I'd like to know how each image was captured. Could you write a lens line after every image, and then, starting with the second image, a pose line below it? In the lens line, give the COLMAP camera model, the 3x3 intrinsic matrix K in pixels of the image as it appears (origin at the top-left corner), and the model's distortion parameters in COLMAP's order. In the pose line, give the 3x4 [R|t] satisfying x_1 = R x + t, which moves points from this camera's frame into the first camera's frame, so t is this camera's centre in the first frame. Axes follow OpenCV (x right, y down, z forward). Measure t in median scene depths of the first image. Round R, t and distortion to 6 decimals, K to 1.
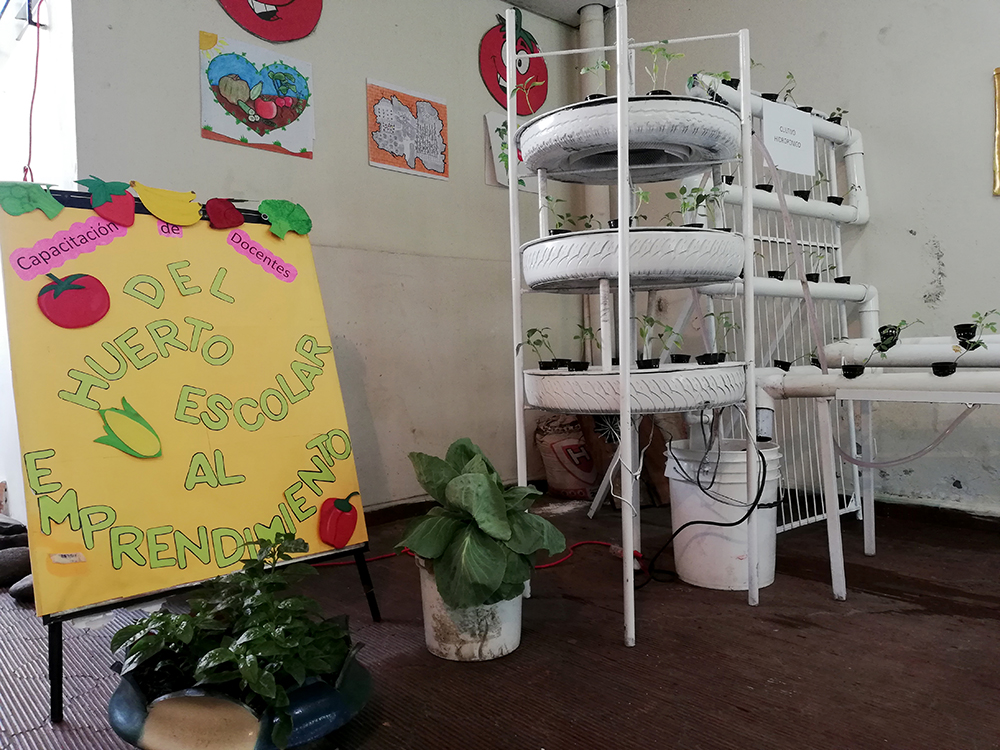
lens RADIAL K [[770.1, 0, 498.0], [0, 770.1, 374.5], [0, 0, 1]] dist [0.011465, -0.012369]
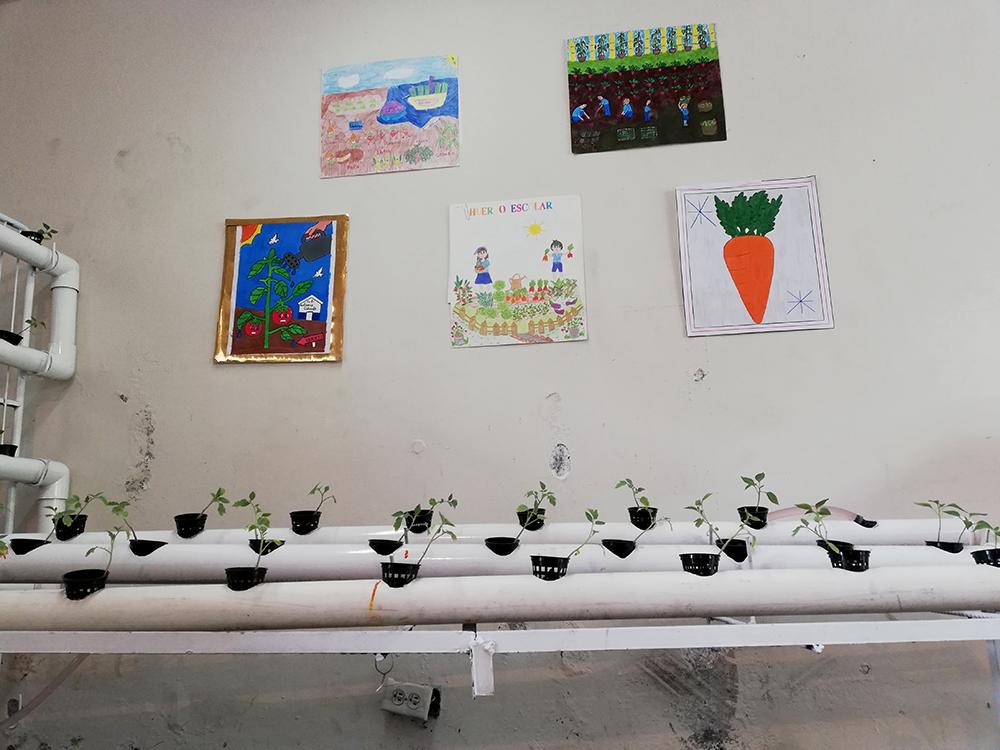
lens RADIAL K [[770.1, 0, 501.8], [0, 770.1, 374.2], [0, 0, 1]] dist [0.011465, -0.012369]
pose [[0.761370, 0.166564, 0.626555, 0.335856], [0.005539, 0.964727, -0.263194, -0.004248], [-0.648293, 0.203858, 0.733592, 0.192654]]
